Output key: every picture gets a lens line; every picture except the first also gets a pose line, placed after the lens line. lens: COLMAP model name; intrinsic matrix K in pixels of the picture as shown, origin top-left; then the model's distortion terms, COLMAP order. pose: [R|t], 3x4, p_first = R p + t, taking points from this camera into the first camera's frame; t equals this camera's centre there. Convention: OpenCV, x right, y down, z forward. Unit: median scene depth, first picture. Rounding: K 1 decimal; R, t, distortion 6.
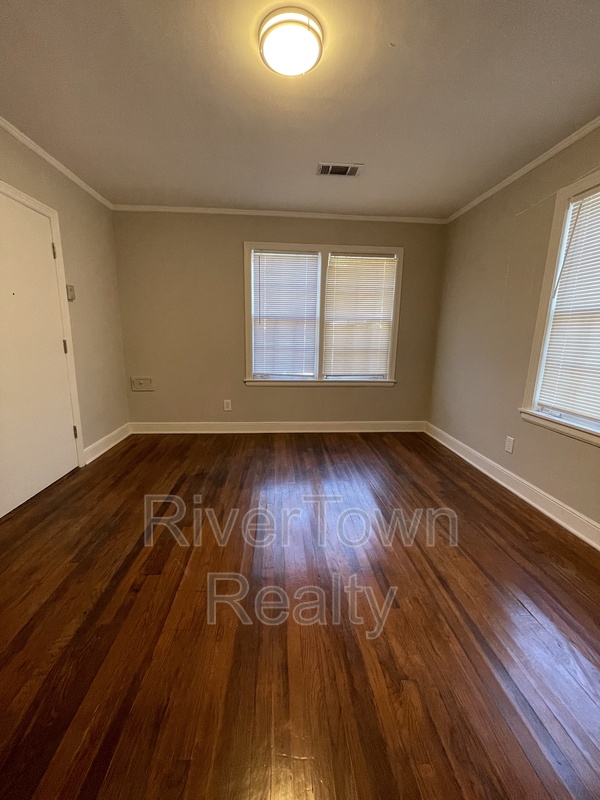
lens RADIAL K [[319.3, 0, 296.8], [0, 319.3, 401.8], [0, 0, 1]] dist [-0.000386, -0.000214]
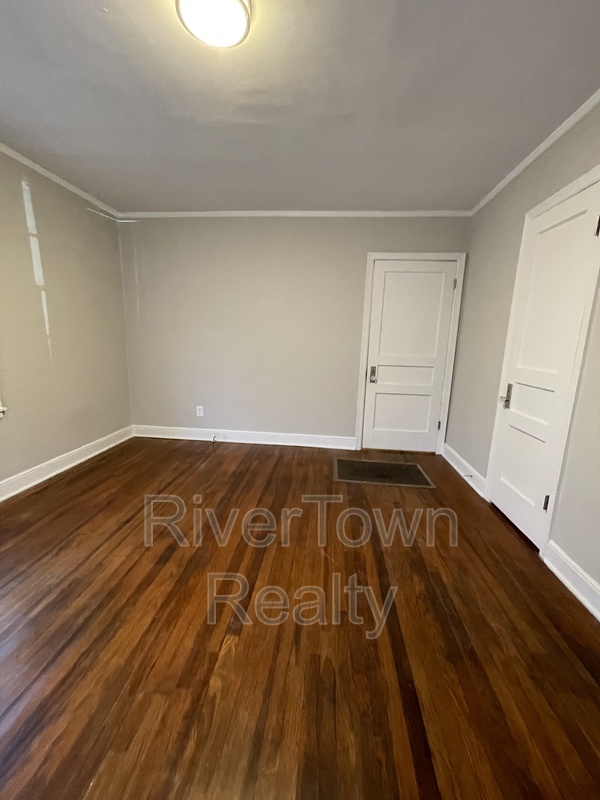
lens RADIAL K [[320.5, 0, 300.5], [0, 320.5, 401.3], [0, 0, 1]] dist [-0.002293, -0.000104]
pose [[-0.985920, -0.075930, 0.148987, -0.182506], [-0.010829, 0.918086, 0.396234, -0.190551], [-0.166869, 0.389042, -0.905981, 0.846478]]
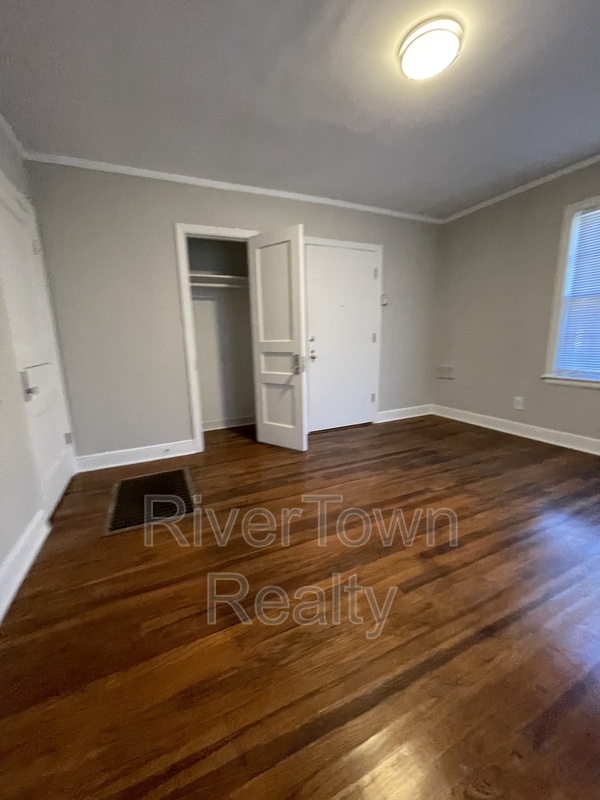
lens RADIAL K [[320.5, 0, 300.5], [0, 320.5, 401.3], [0, 0, 1]] dist [-0.002293, -0.000104]
pose [[0.363851, 0.152707, -0.918854, 0.401922], [-0.162176, 0.981788, 0.098947, 0.016980], [0.917230, 0.113015, 0.381990, 0.115861]]
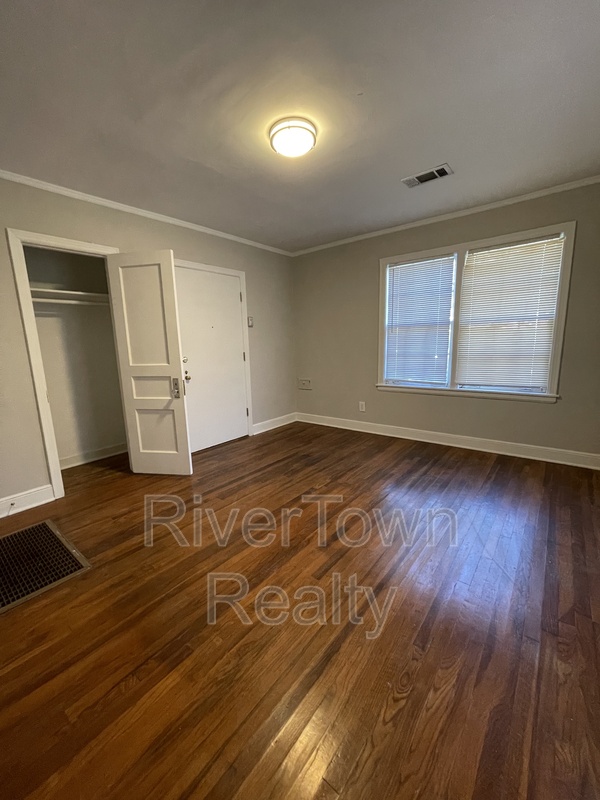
lens RADIAL K [[319.7, 0, 300.0], [0, 319.7, 400.0], [0, 0, 1]] dist [-0.000978, 0.000030]
pose [[0.734088, 0.080914, -0.674216, 0.404038], [-0.098226, 0.995086, 0.012473, -0.004647], [0.671912, 0.057070, 0.738429, 0.025212]]
